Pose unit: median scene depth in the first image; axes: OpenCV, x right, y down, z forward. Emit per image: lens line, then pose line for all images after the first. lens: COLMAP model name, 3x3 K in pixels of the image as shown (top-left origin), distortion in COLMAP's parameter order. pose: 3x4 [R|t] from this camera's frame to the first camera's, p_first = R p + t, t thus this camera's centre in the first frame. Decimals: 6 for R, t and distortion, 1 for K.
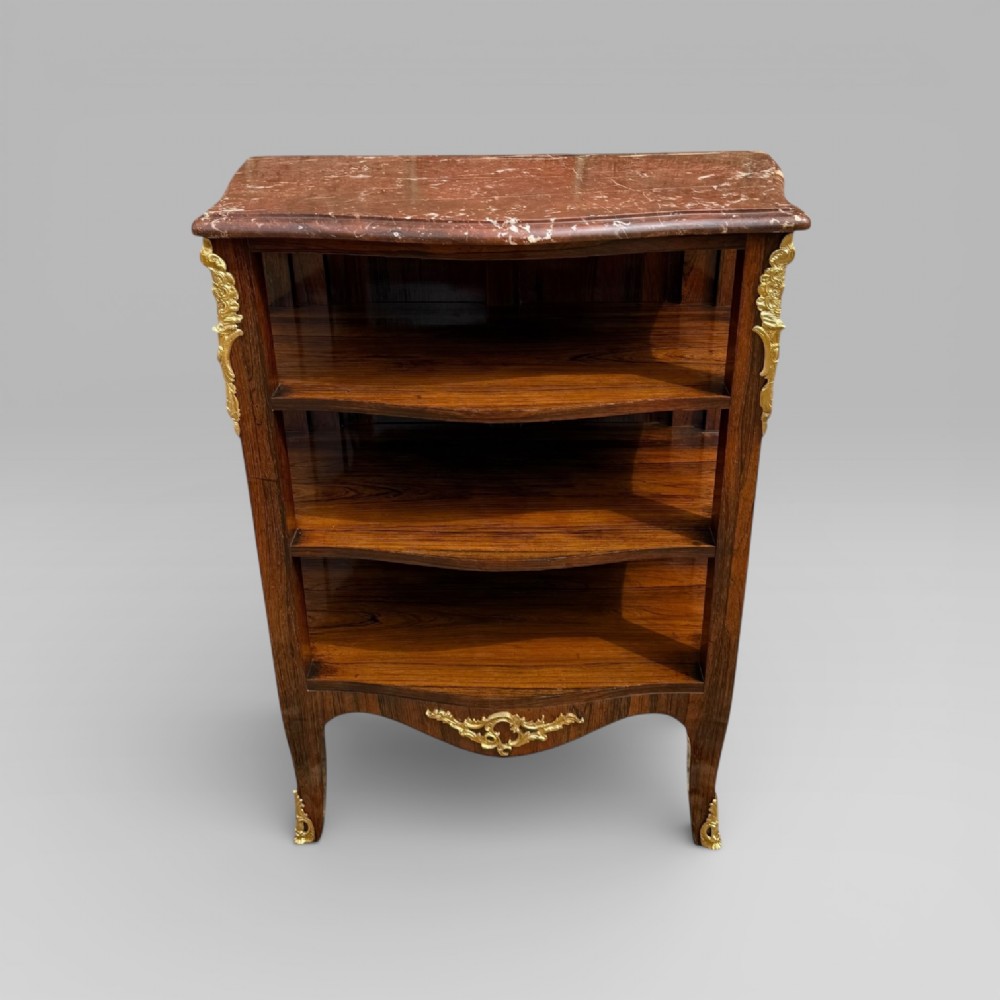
lens RADIAL K [[876.9, 0, 509.5], [0, 876.9, 377.7], [0, 0, 1]] dist [0.142970, -0.291967]
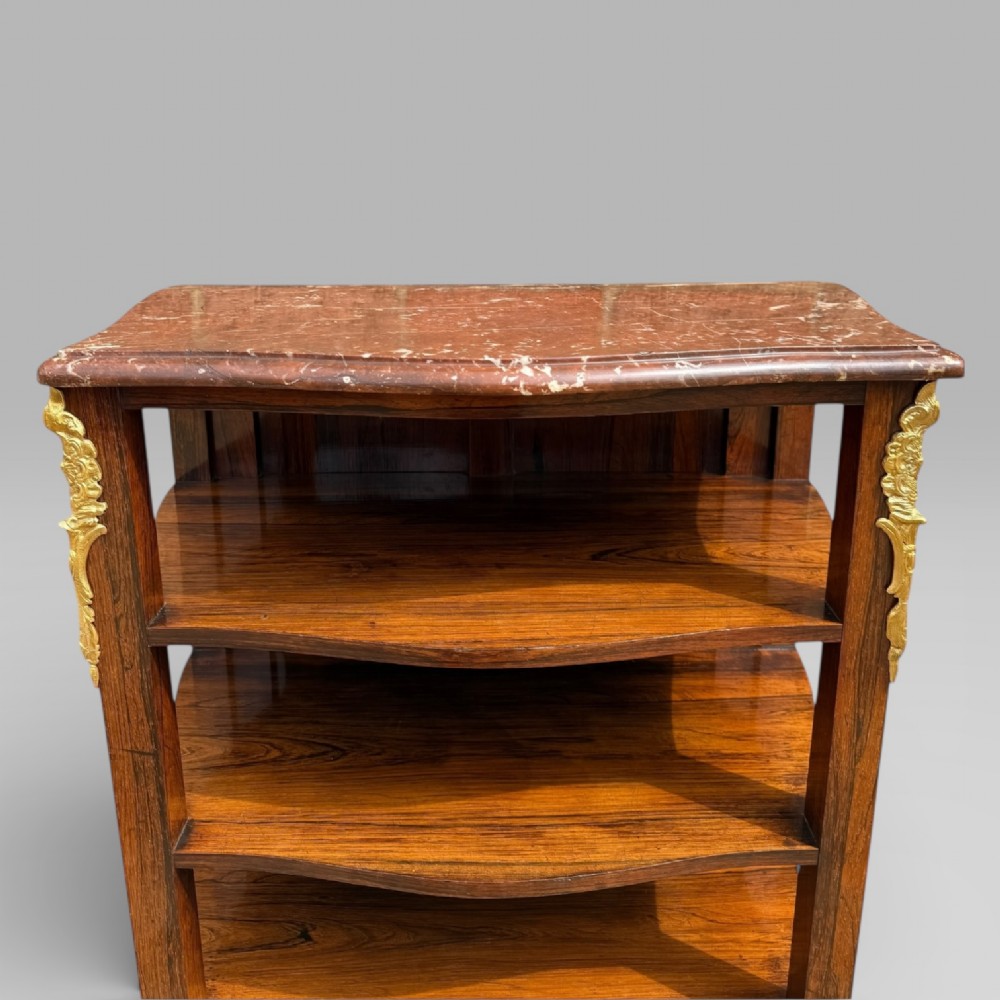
lens RADIAL K [[882.6, 0, 499.2], [0, 882.6, 389.1], [0, 0, 1]] dist [0.056070, -0.090662]
pose [[0.999672, 0.001925, 0.025519, -0.022445], [0.002199, 0.987015, -0.160613, -0.039709], [-0.025497, 0.160617, 0.986687, 0.273634]]
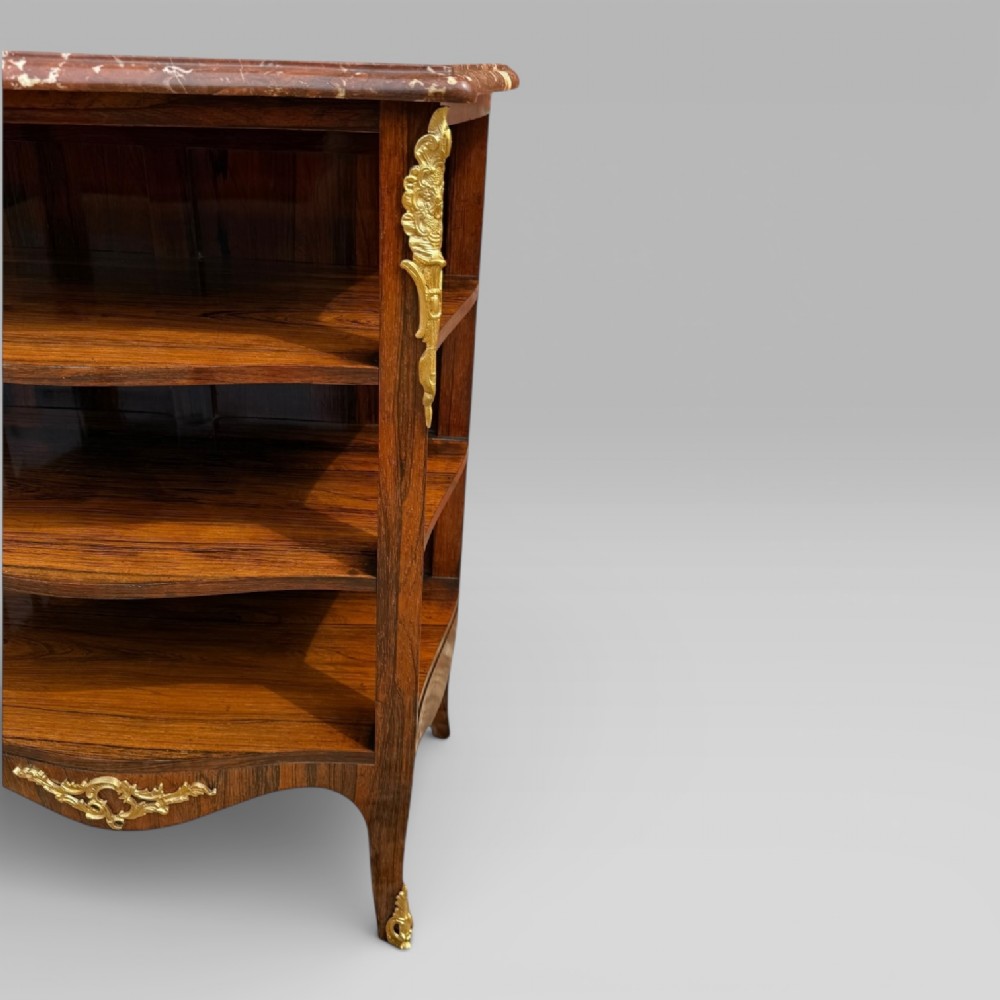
lens RADIAL K [[810.4, 0, 429.2], [0, 810.4, 459.8], [0, 0, 1]] dist [0.122678, -0.224422]
pose [[0.998470, 0.055062, -0.005157, 0.256602], [-0.054735, 0.997241, 0.050140, 0.051910], [0.007903, -0.049781, 0.998729, 0.303569]]
